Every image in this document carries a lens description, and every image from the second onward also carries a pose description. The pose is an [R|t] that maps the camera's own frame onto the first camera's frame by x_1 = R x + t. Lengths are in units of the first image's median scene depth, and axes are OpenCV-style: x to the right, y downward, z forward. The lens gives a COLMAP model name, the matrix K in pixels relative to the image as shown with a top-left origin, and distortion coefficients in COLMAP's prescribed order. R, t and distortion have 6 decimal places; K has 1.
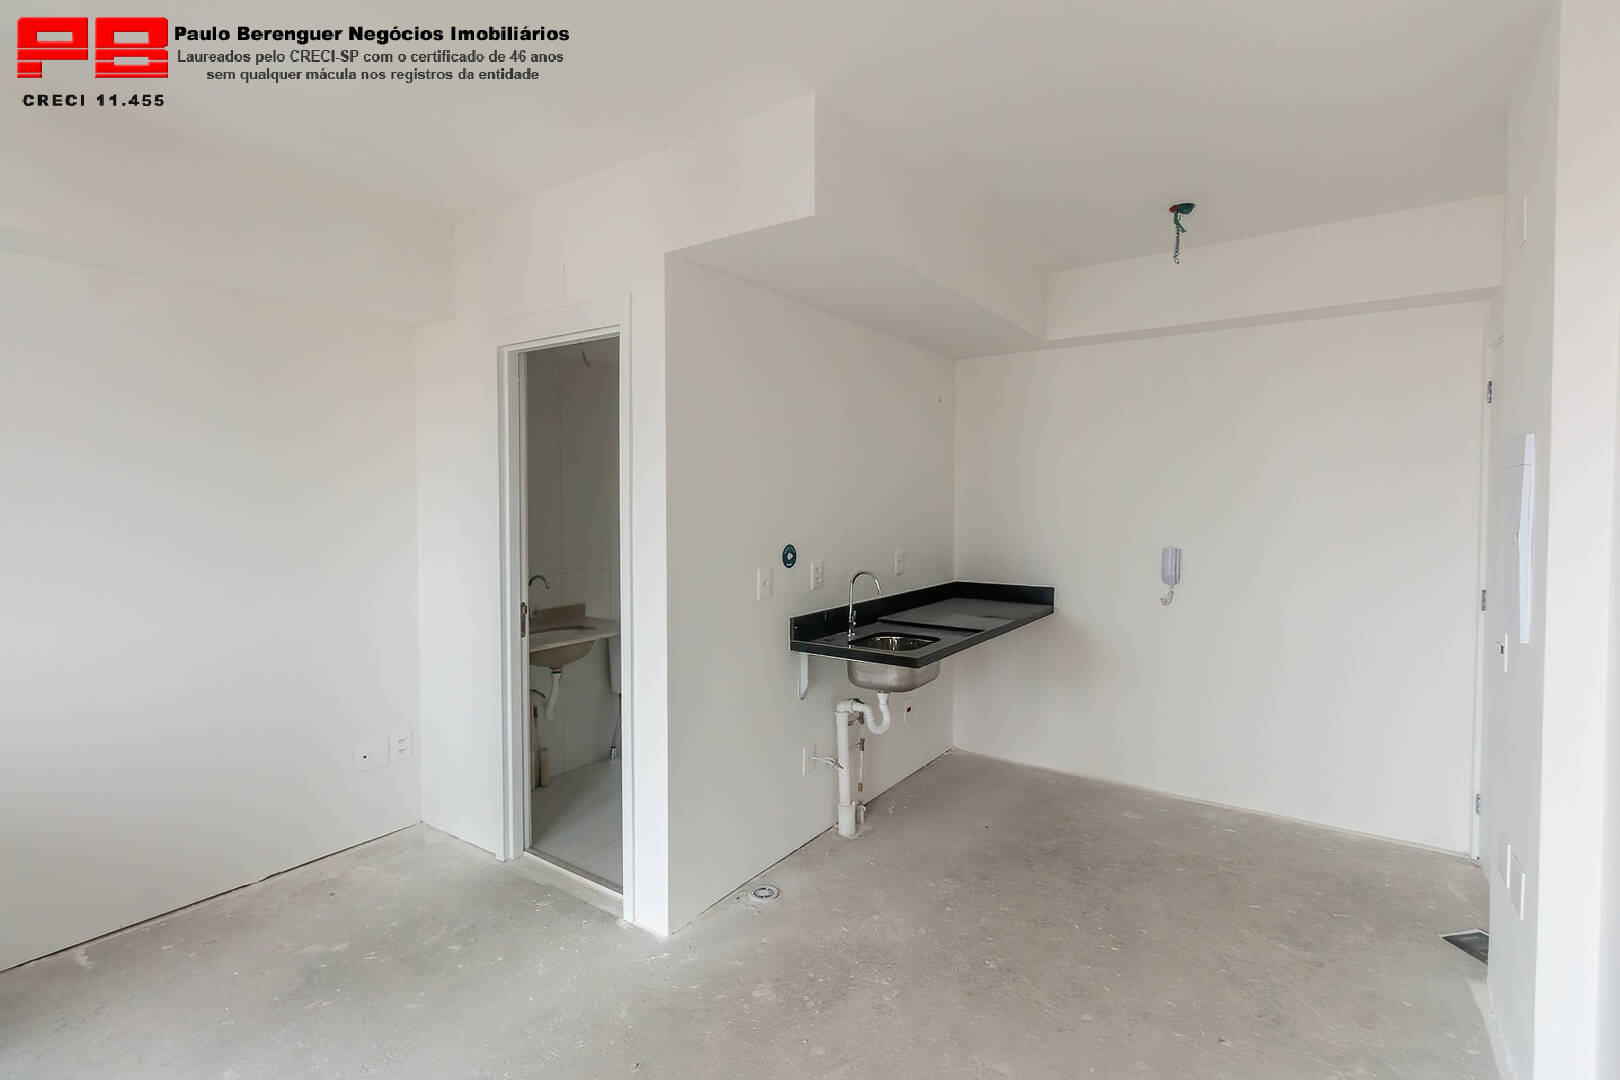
lens RADIAL K [[743.5, 0, 817.0], [0, 743.5, 523.5], [0, 0, 1]] dist [0.003317, 0.000058]
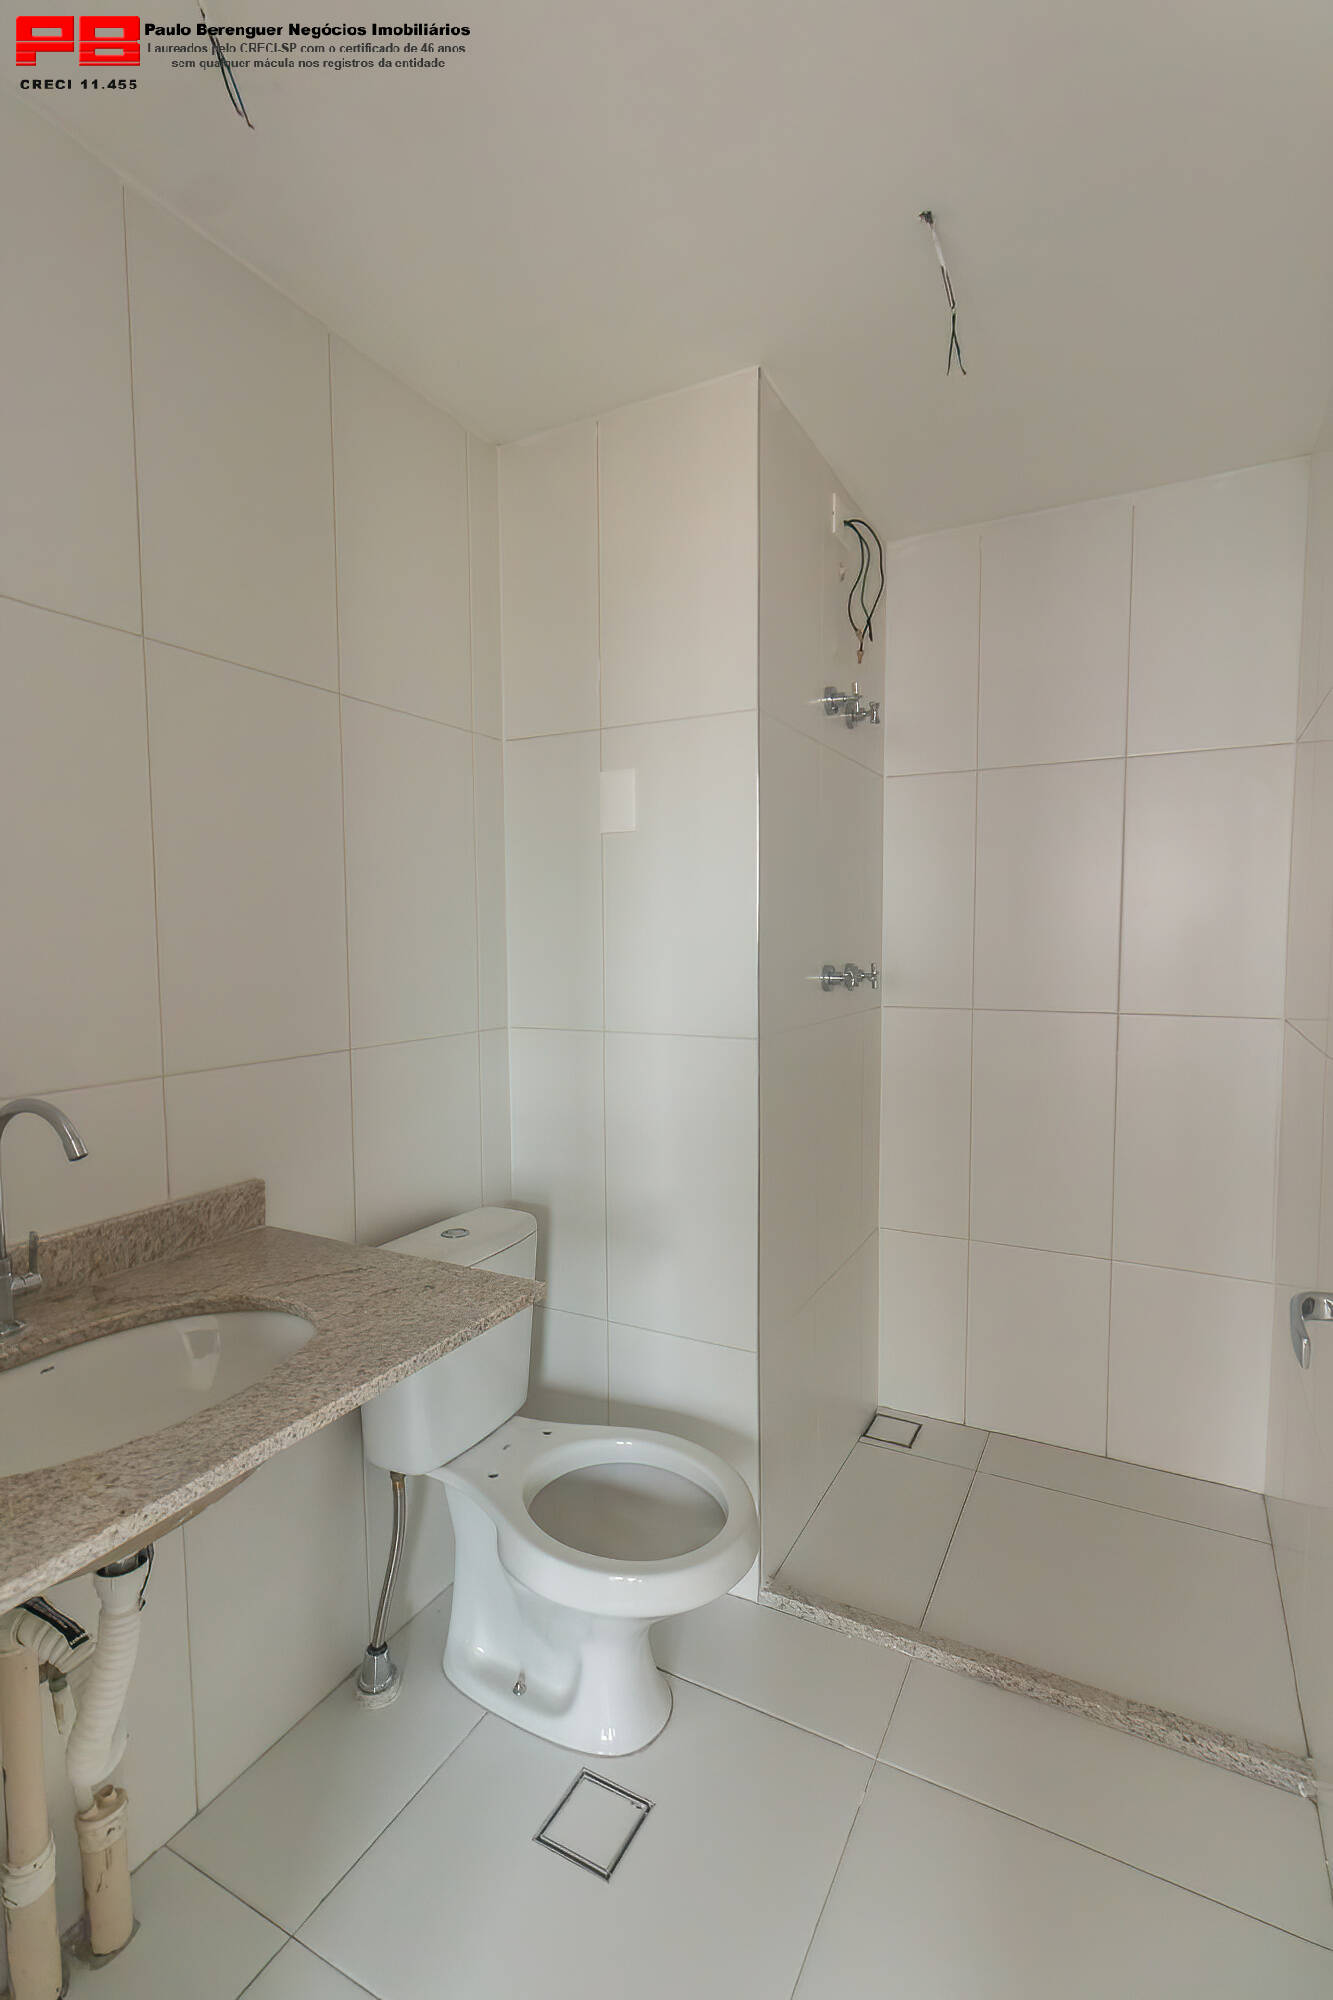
lens RADIAL K [[931.9, 0, 686.5], [0, 931.9, 1002.6], [0, 0, 1]] dist [0.001879, 0.000544]
pose [[0.992910, -0.011649, 0.118298, -0.264738], [0.006468, 0.999007, 0.044084, 0.038421], [-0.118694, -0.043006, 0.991999, 0.863992]]
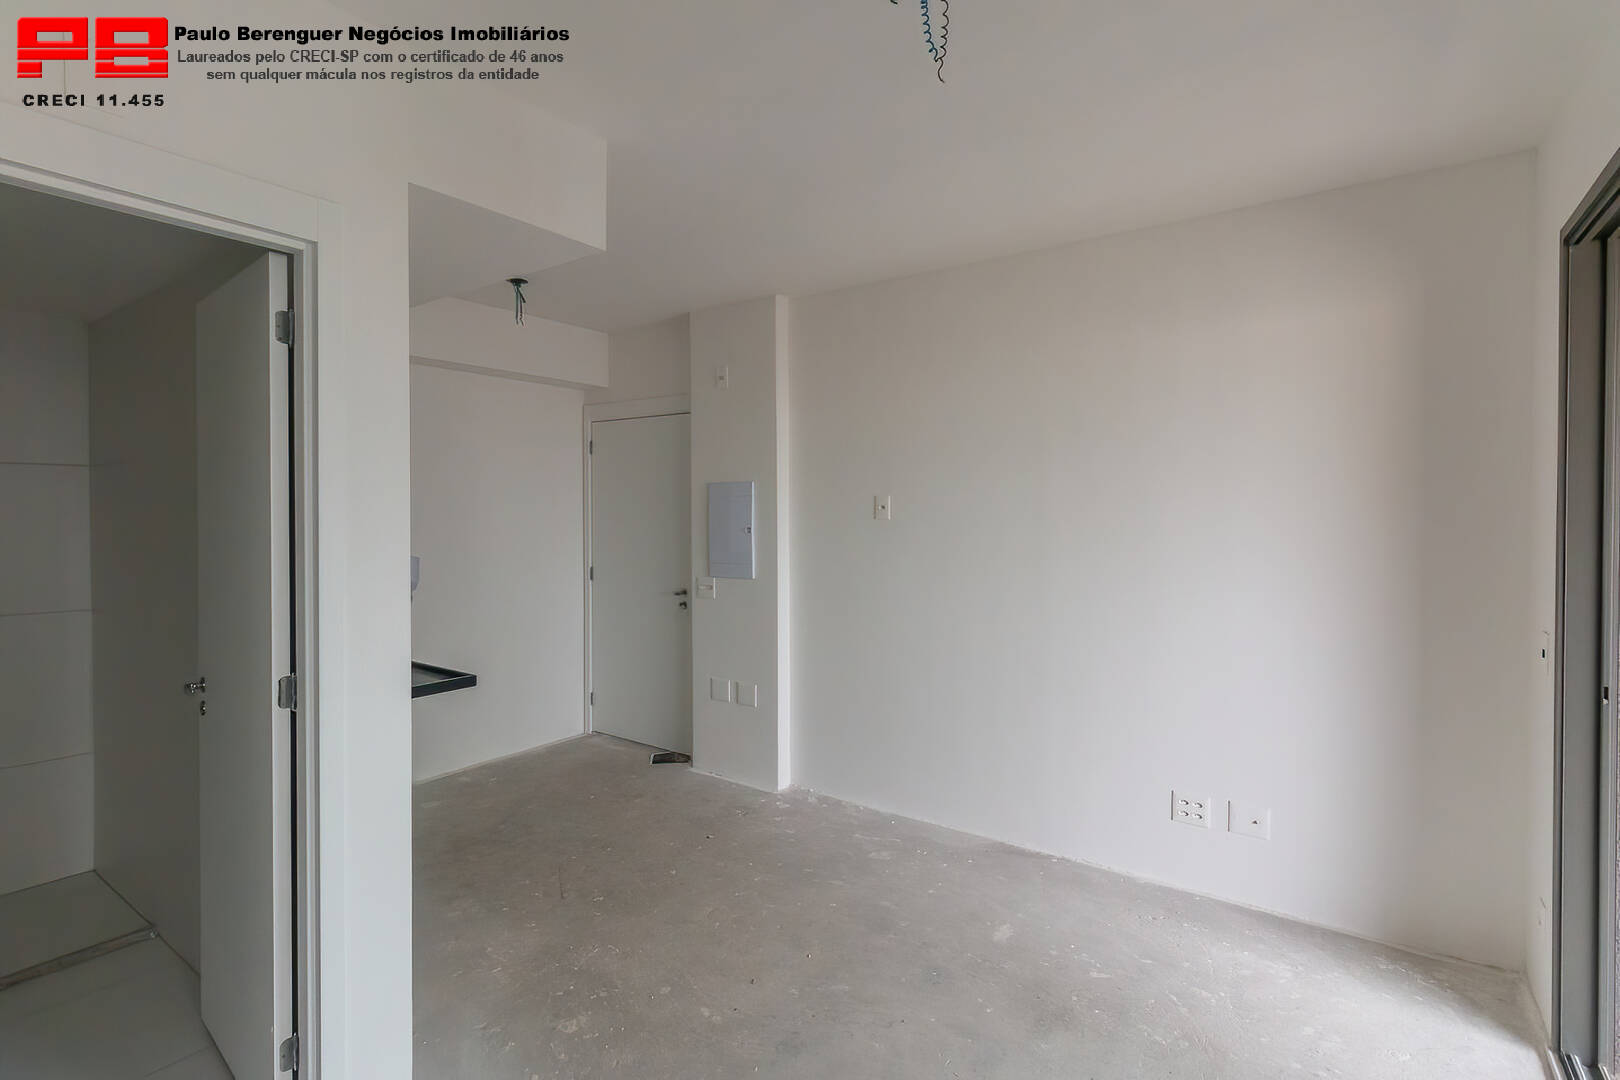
lens RADIAL K [[754.9, 0, 806.1], [0, 754.9, 519.1], [0, 0, 1]] dist [0.001879, 0.000544]
pose [[0.026306, -0.007884, 0.999623, -0.764141], [0.028649, 0.999564, 0.007130, -0.017770], [-0.999243, 0.028451, 0.026521, 0.479535]]
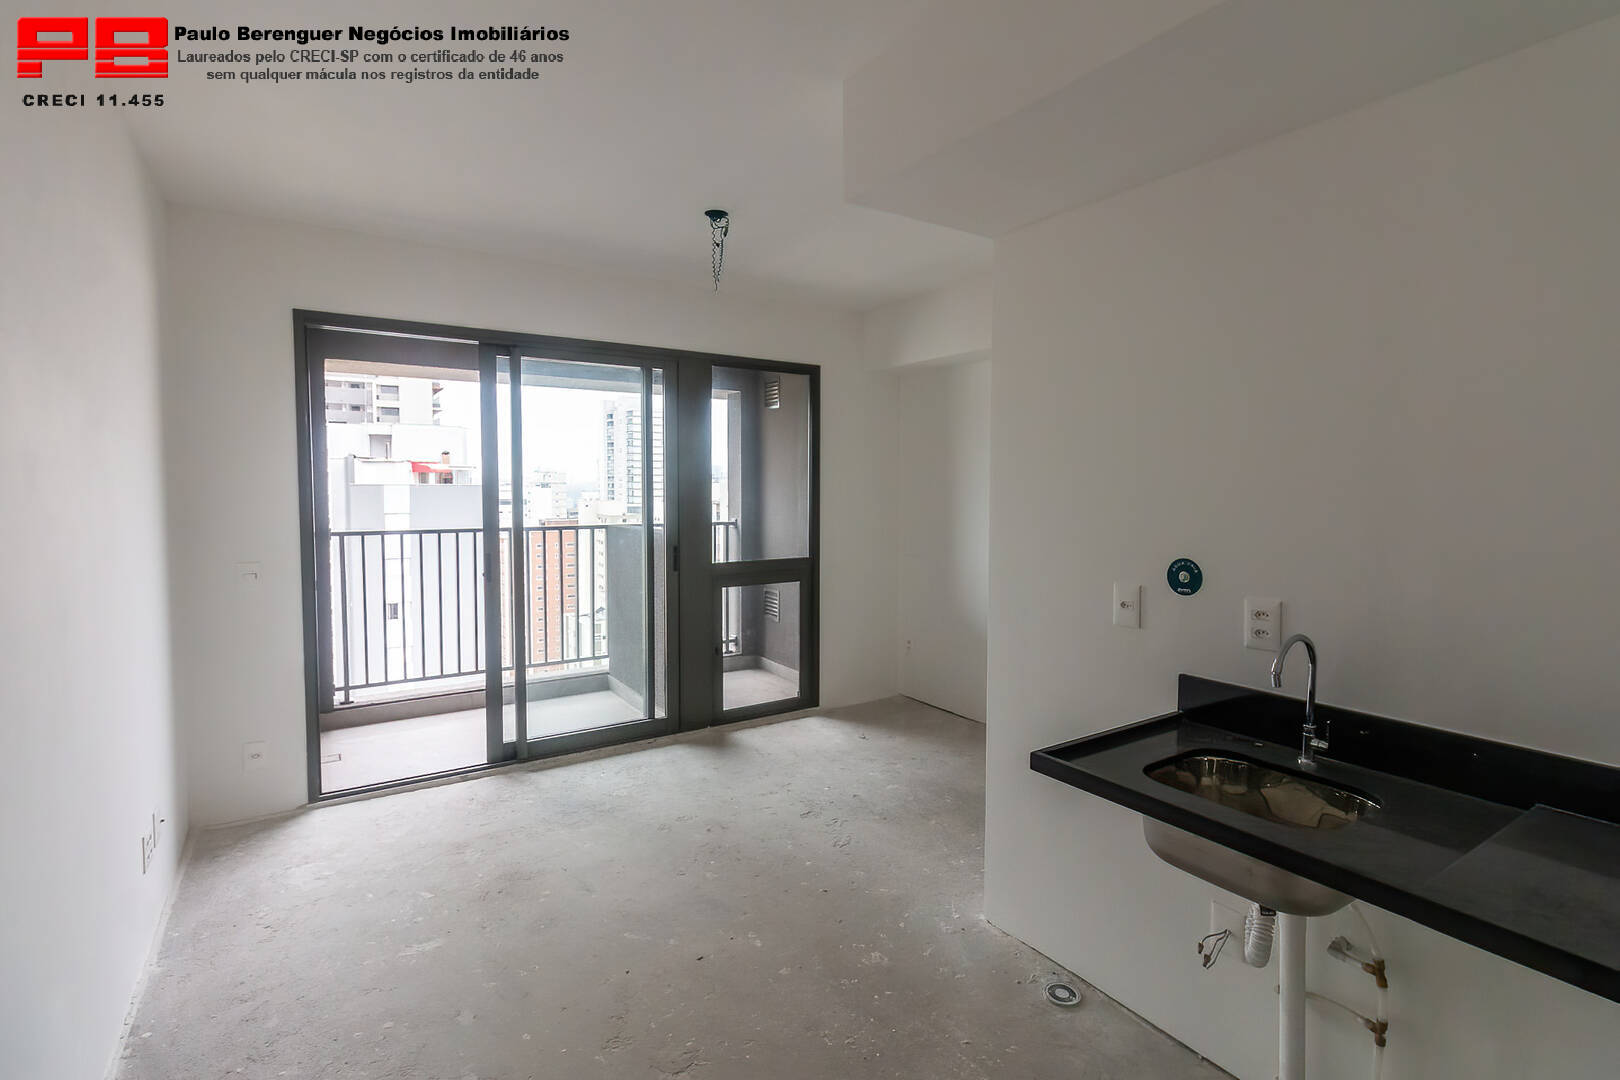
lens RADIAL K [[774.5, 0, 820.5], [0, 774.5, 523.9], [0, 0, 1]] dist [0.001262, -0.000035]
pose [[-0.372629, 0.049442, -0.926662, 0.688248], [-0.028228, 0.997514, 0.064573, -0.034626], [0.927551, 0.050219, -0.370307, 0.957048]]
